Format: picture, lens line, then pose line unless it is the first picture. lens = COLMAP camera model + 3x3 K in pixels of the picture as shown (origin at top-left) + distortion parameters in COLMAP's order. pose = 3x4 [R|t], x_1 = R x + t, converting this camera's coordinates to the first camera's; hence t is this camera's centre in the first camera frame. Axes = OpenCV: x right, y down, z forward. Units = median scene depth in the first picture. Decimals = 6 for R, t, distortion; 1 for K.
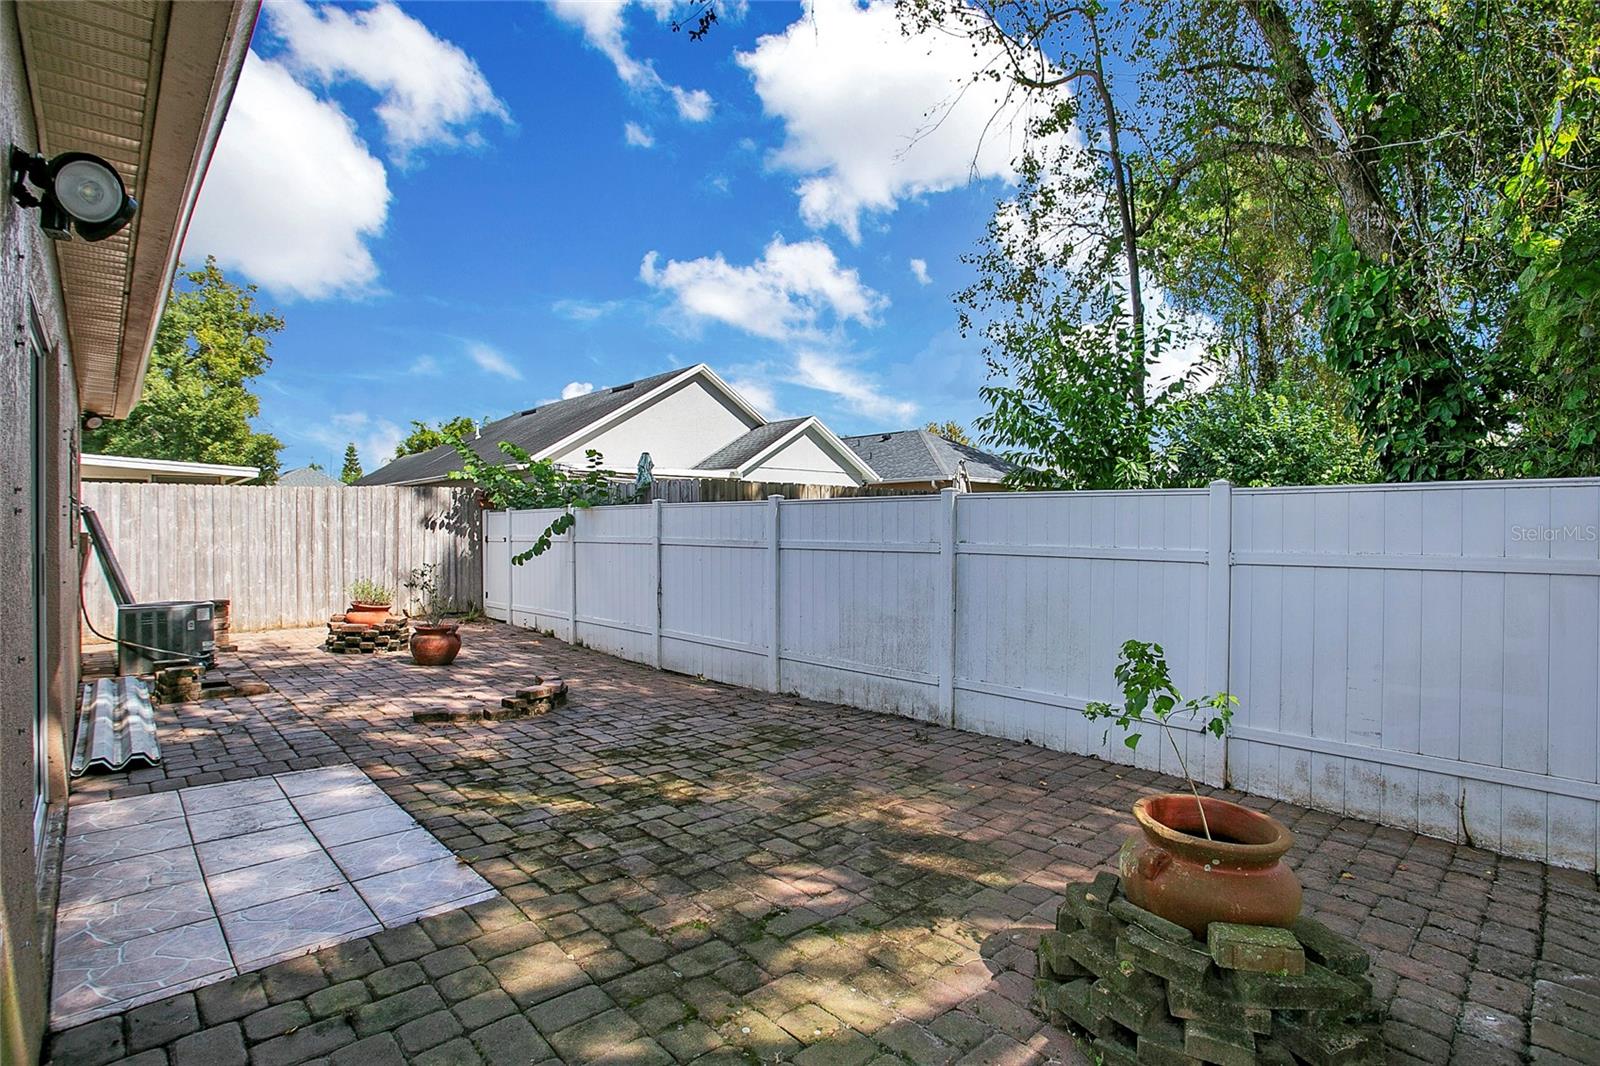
lens RADIAL K [[779.6, 0, 809.7], [0, 779.6, 529.7], [0, 0, 1]] dist [-0.060262, 0.007121]
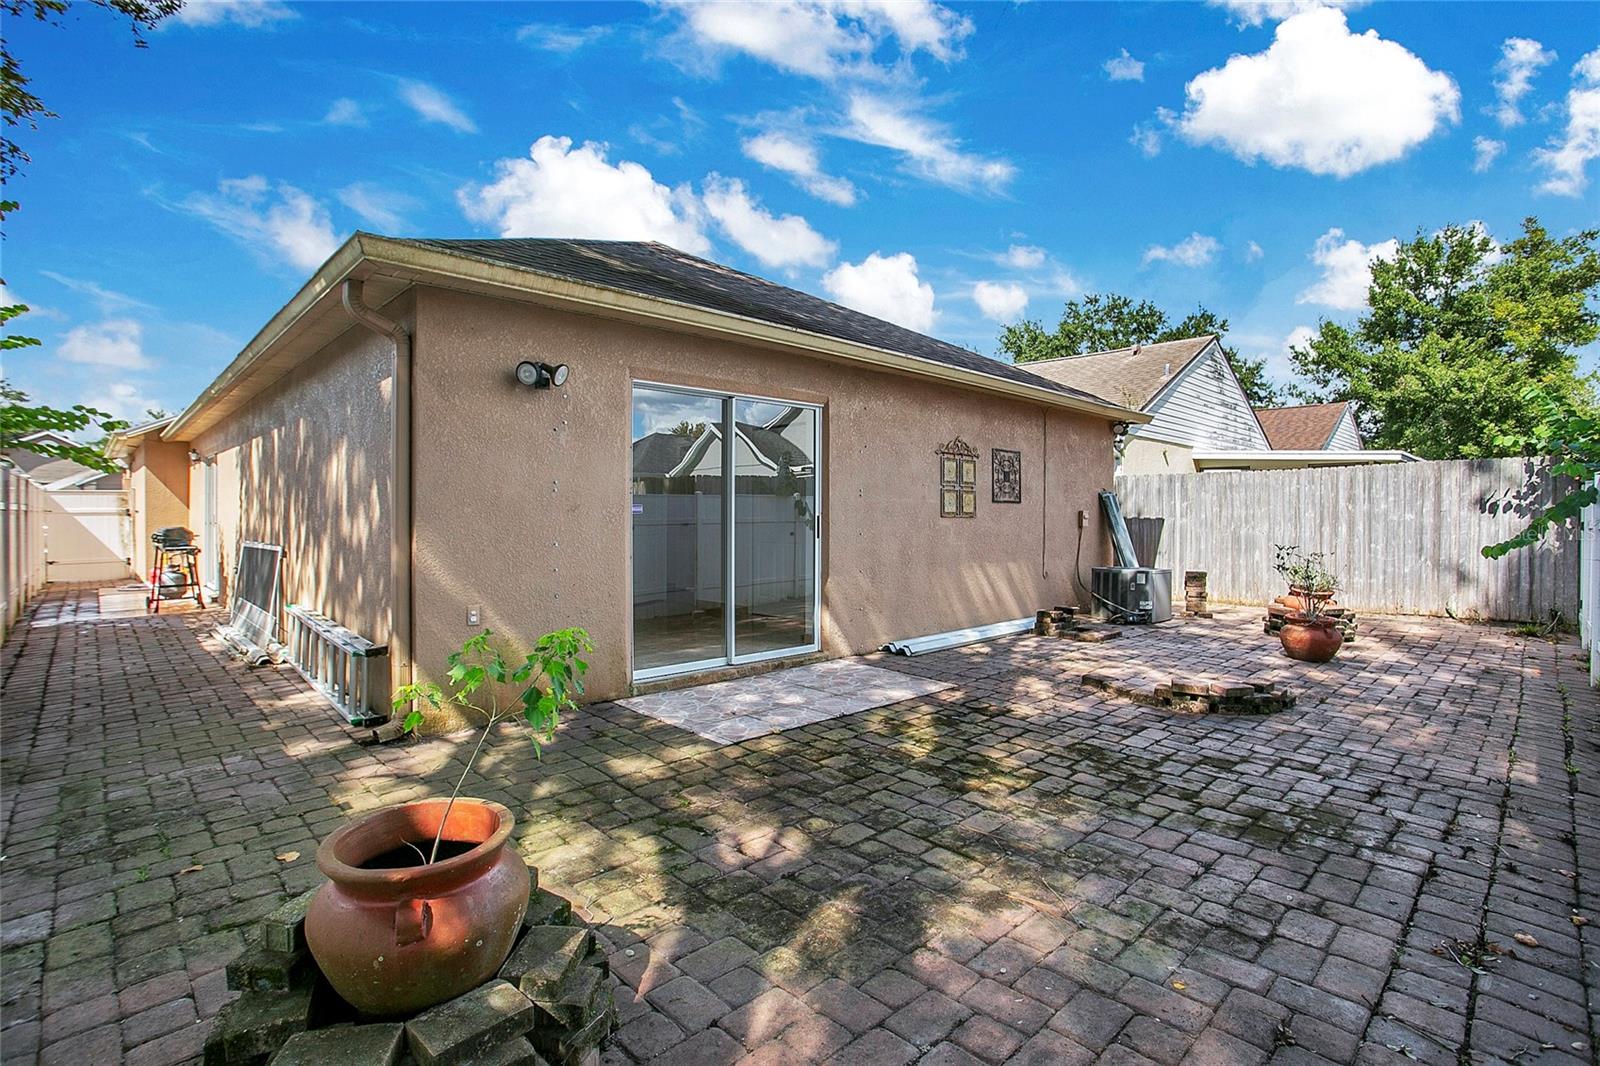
lens RADIAL K [[779.6, 0, 813.2], [0, 779.6, 536.8], [0, 0, 1]] dist [-0.060262, 0.007121]
pose [[0.004998, 0.028558, -0.999580, 0.691089], [-0.006659, 0.999571, 0.028524, 0.019427], [0.999965, 0.006513, 0.005186, 0.734279]]
